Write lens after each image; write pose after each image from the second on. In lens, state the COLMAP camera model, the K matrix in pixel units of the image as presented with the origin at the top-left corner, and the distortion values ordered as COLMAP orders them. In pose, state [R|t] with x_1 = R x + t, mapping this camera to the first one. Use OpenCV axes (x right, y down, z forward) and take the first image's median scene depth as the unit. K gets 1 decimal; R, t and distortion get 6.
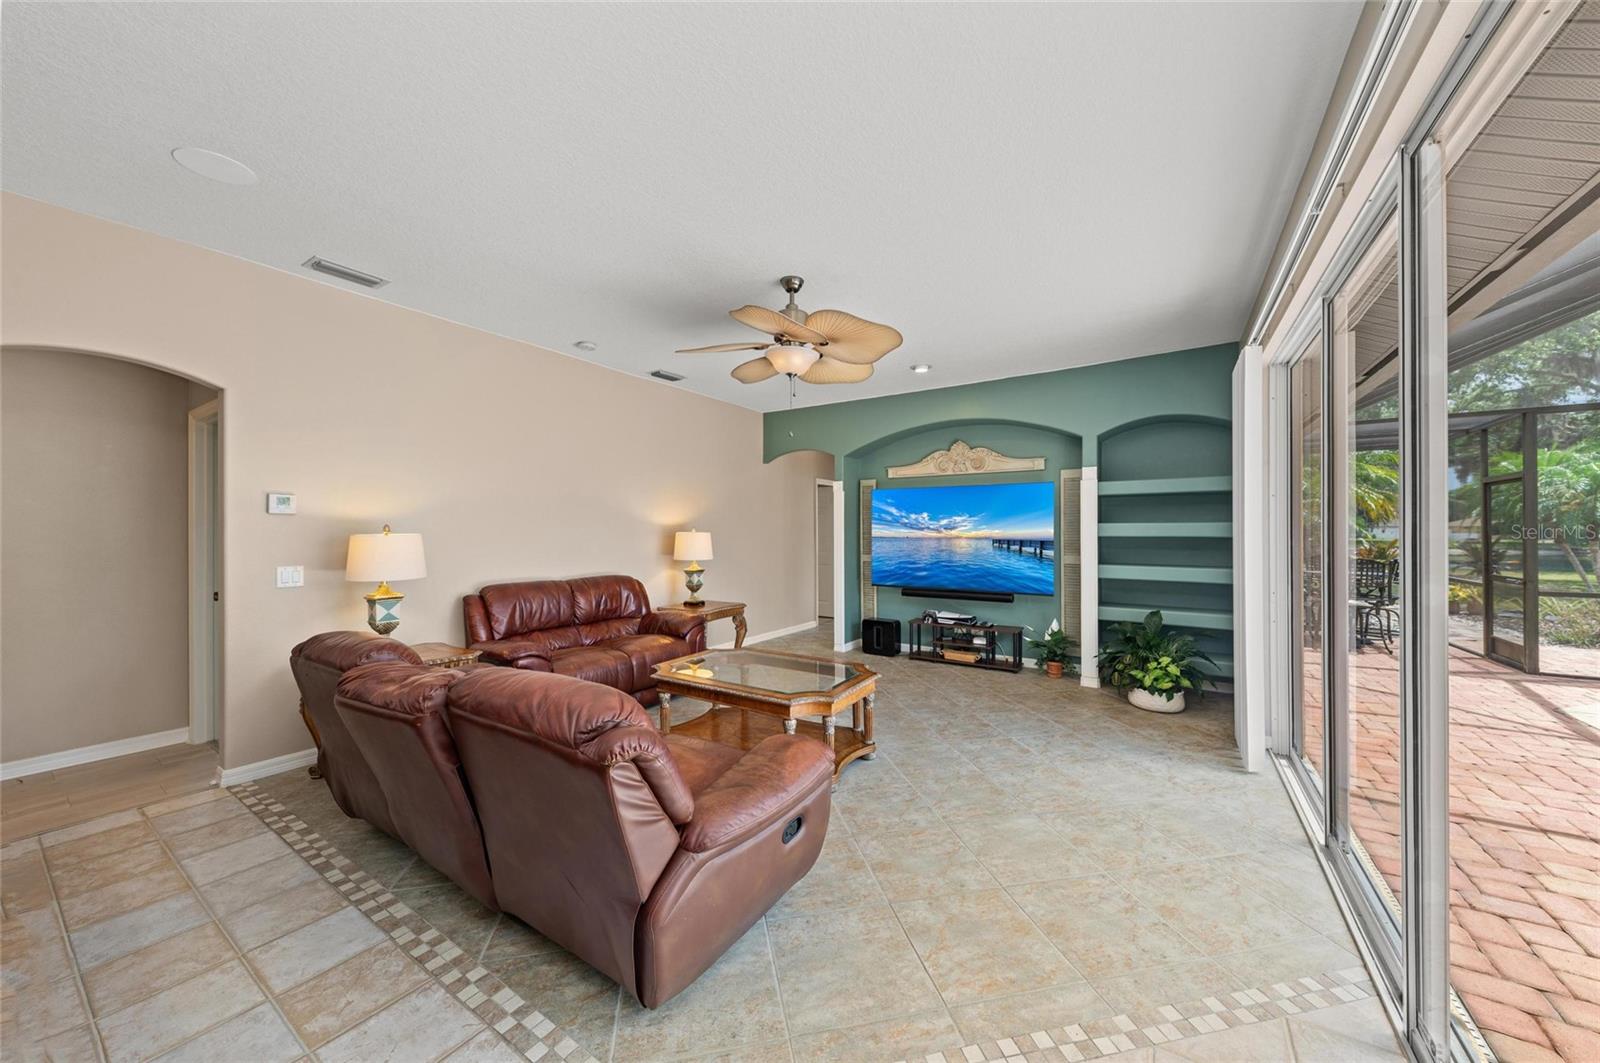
lens RADIAL K [[554.2, 0, 796.4], [0, 554.2, 532.8], [0, 0, 1]] dist [-0.003400, -0.001538]
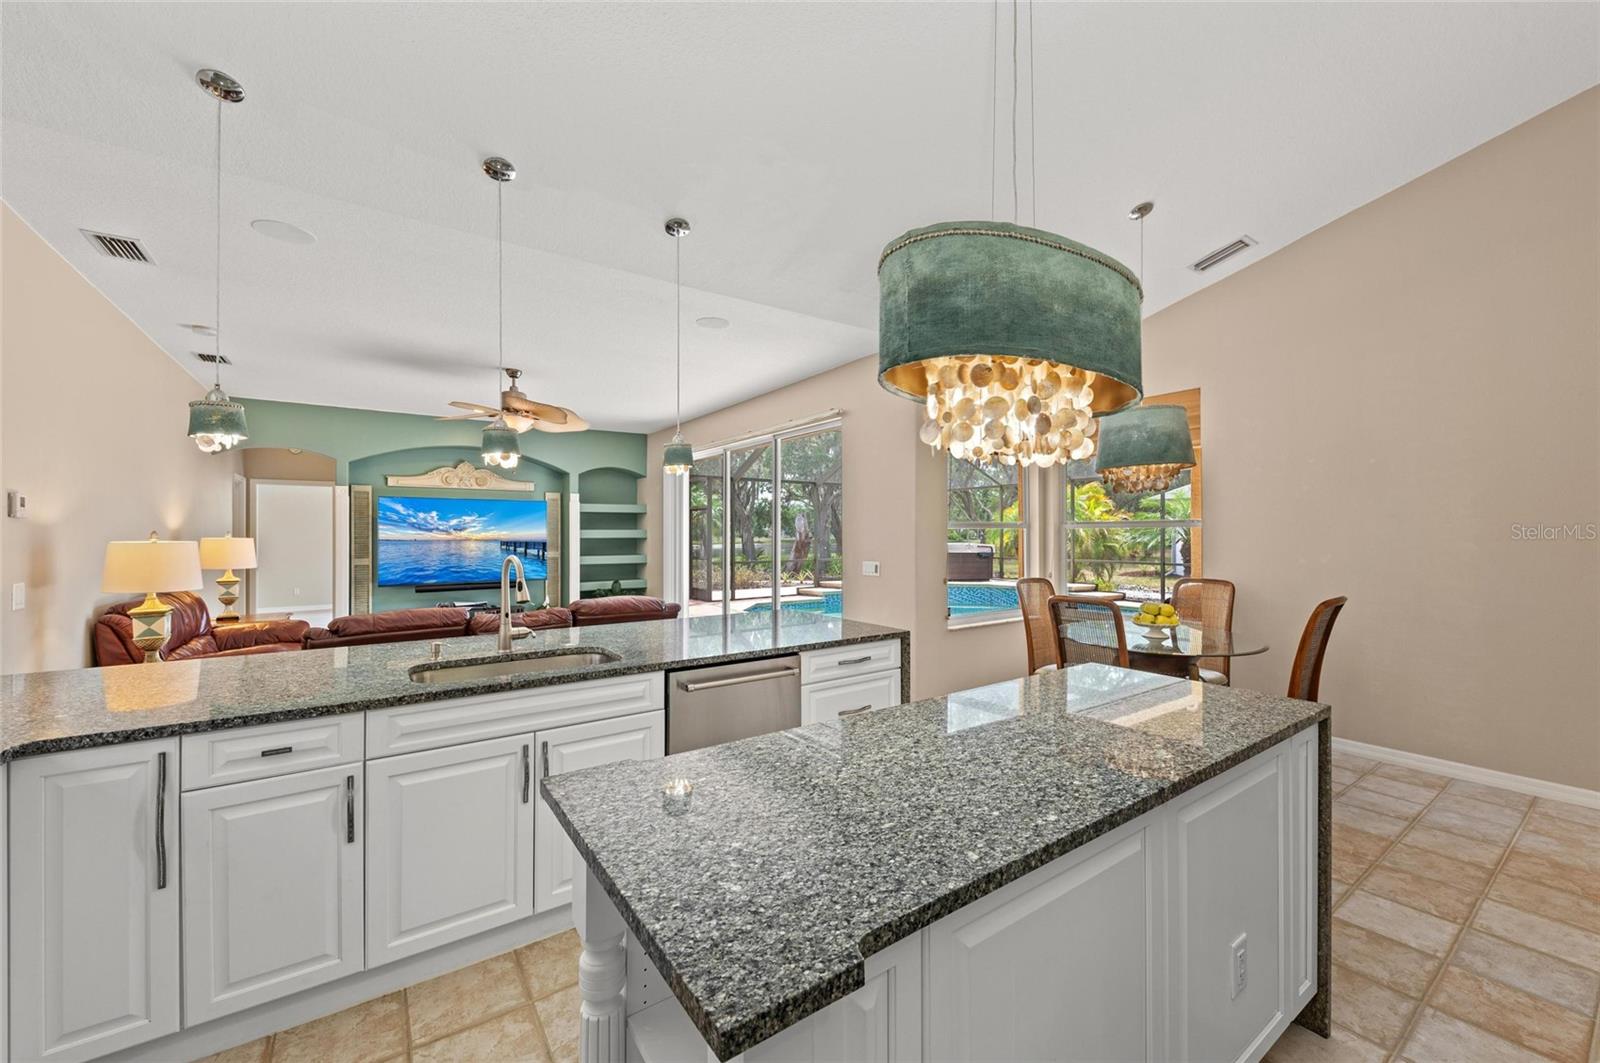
lens RADIAL K [[617.9, 0, 804.4], [0, 617.9, 523.8], [0, 0, 1]] dist [0.008649, -0.004365]
pose [[0.356644, 0.013234, 0.934147, -0.983439], [0.003484, 0.999874, -0.015495, -0.005455], [-0.934234, 0.008781, 0.356553, -0.259168]]
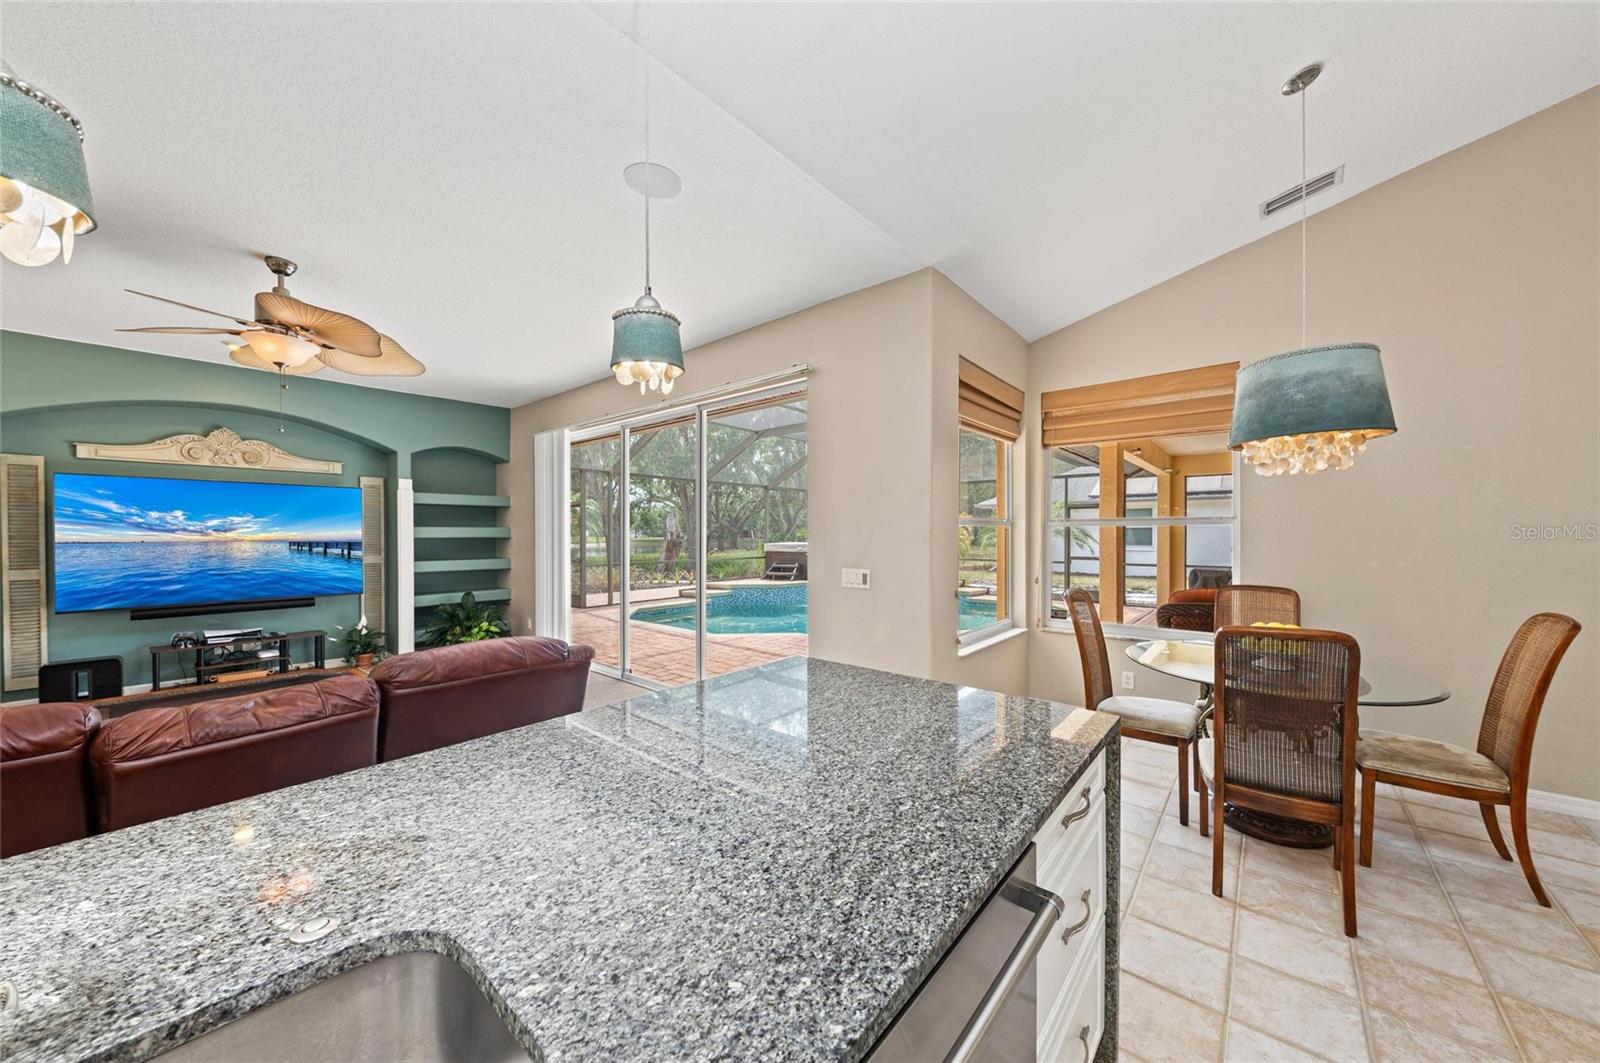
lens RADIAL K [[554.2, 0, 802.8], [0, 554.2, 535.5], [0, 0, 1]] dist [-0.003400, -0.001538]
pose [[0.108774, -0.004790, 0.994055, -0.622442], [0.001725, 0.999988, 0.004630, -0.003367], [-0.994065, 0.001211, 0.108780, 0.031988]]
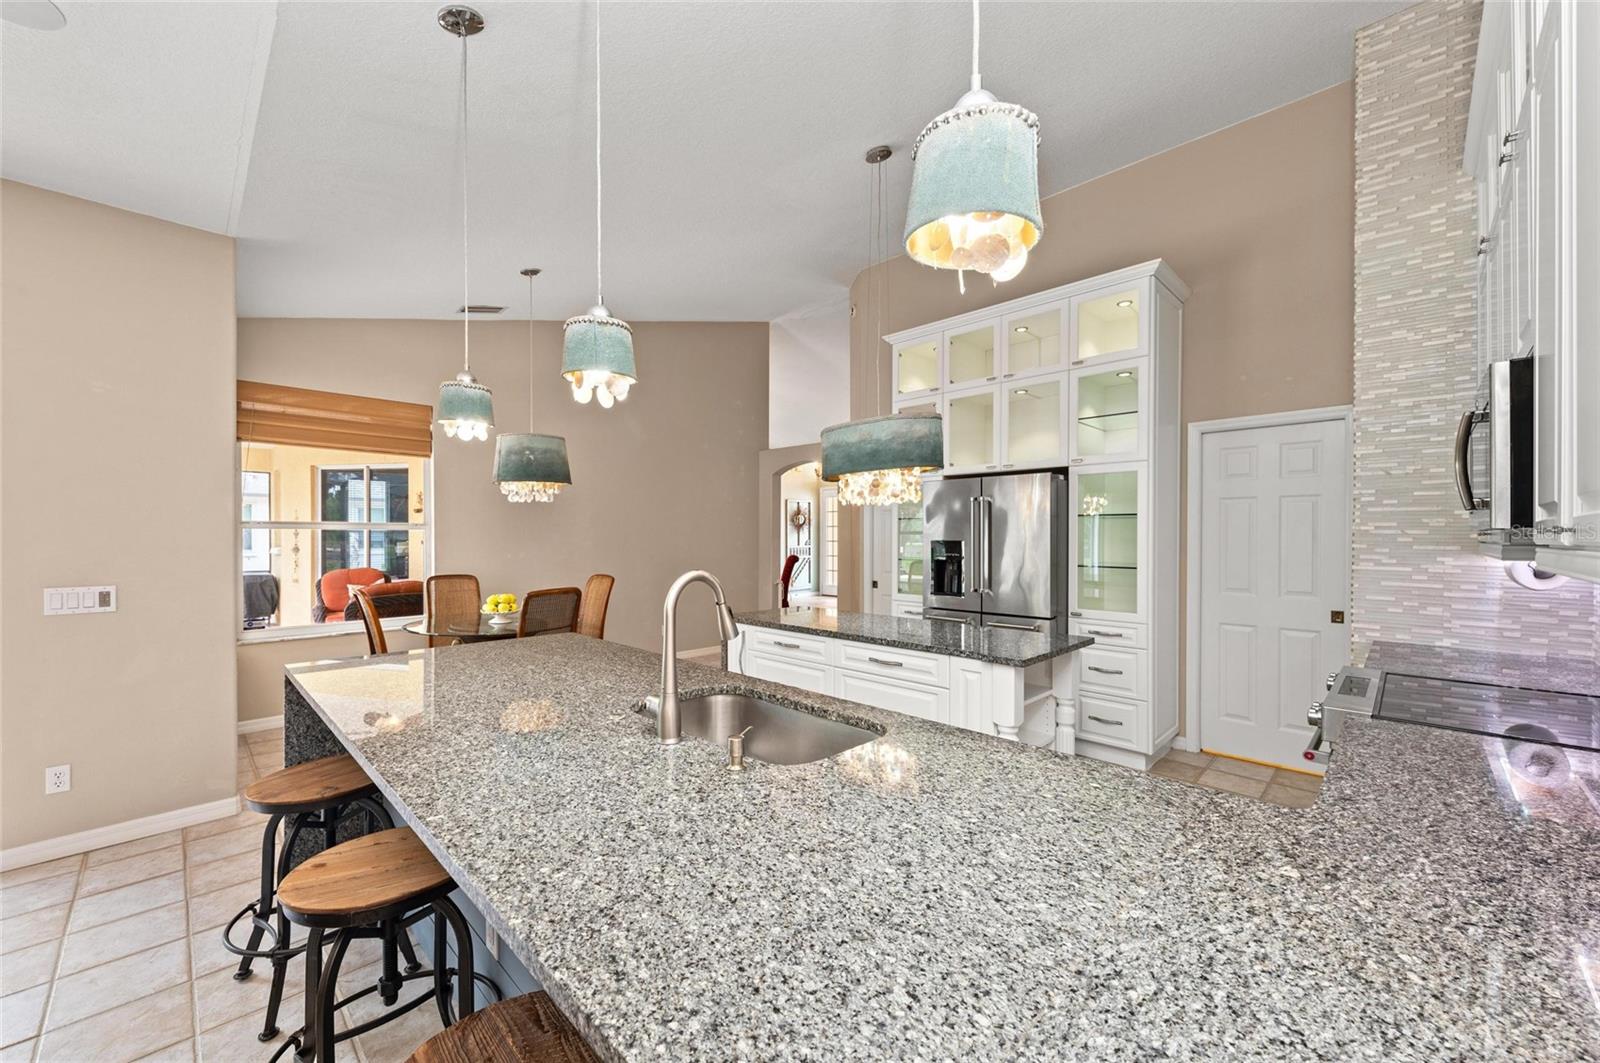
lens RADIAL K [[617.9, 0, 805.5], [0, 617.9, 535.2], [0, 0, 1]] dist [0.008649, -0.004365]
pose [[-0.983583, -0.003245, 0.180428, -0.670467], [-0.003479, 0.999993, -0.000982, -0.007216], [-0.180424, -0.001593, -0.983588, 0.531051]]
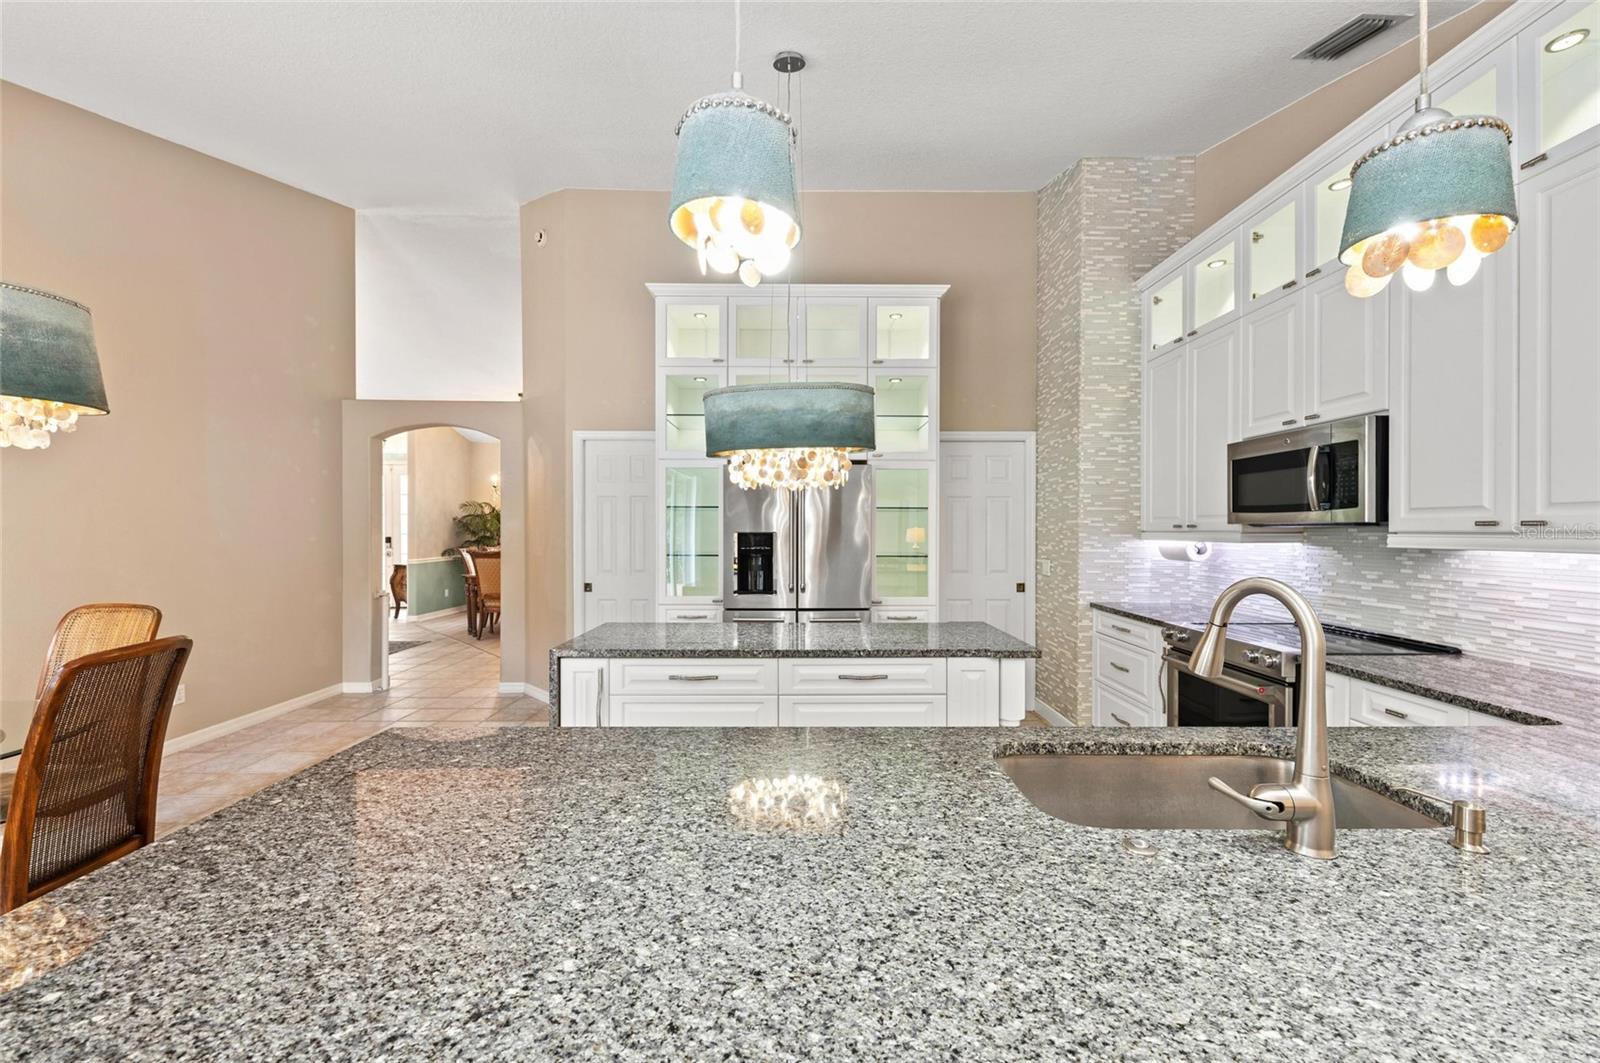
lens RADIAL K [[617.9, 0, 805.0], [0, 617.9, 533.6], [0, 0, 1]] dist [0.008649, -0.004365]
pose [[-0.823229, 0.001123, -0.567708, -0.272509], [-0.003596, 0.999968, 0.007193, -0.005301], [0.567698, 0.007963, -0.823199, 0.289745]]
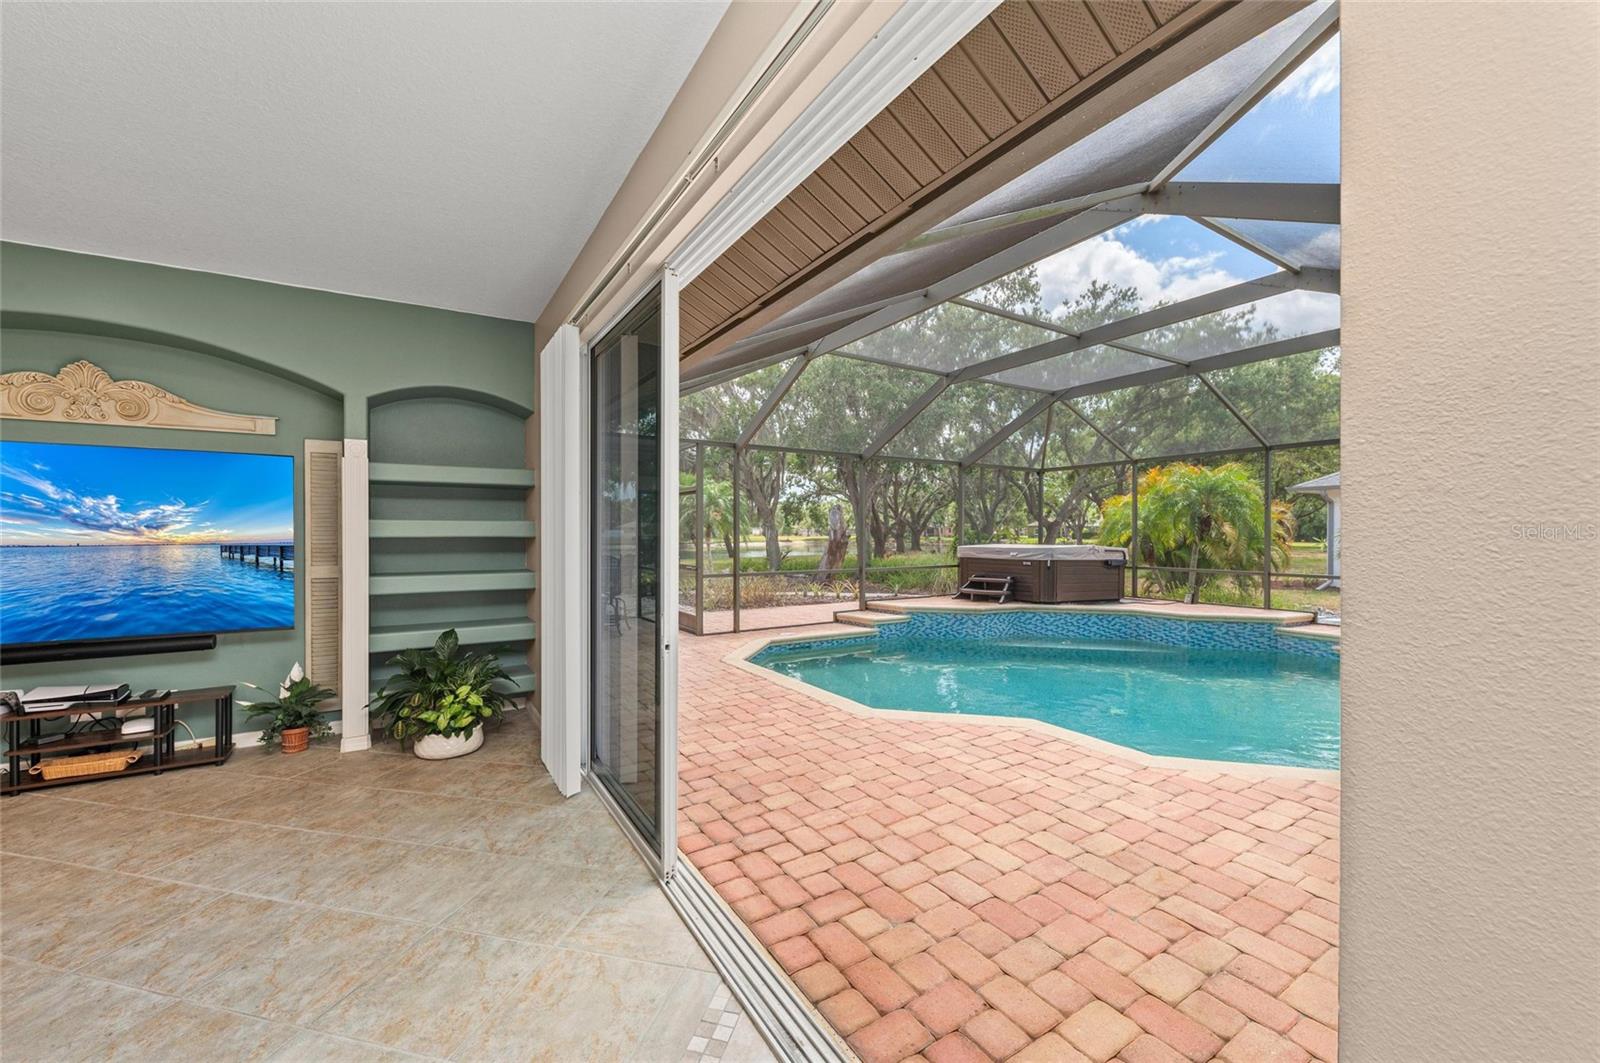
lens RADIAL K [[617.9, 0, 802.2], [0, 617.9, 530.5], [0, 0, 1]] dist [0.008649, -0.004365]
pose [[0.404559, 0.001315, 0.914511, 0.037559], [0.001417, 0.999997, -0.002064, -0.000309], [-0.914511, 0.002131, 0.404556, 0.172600]]
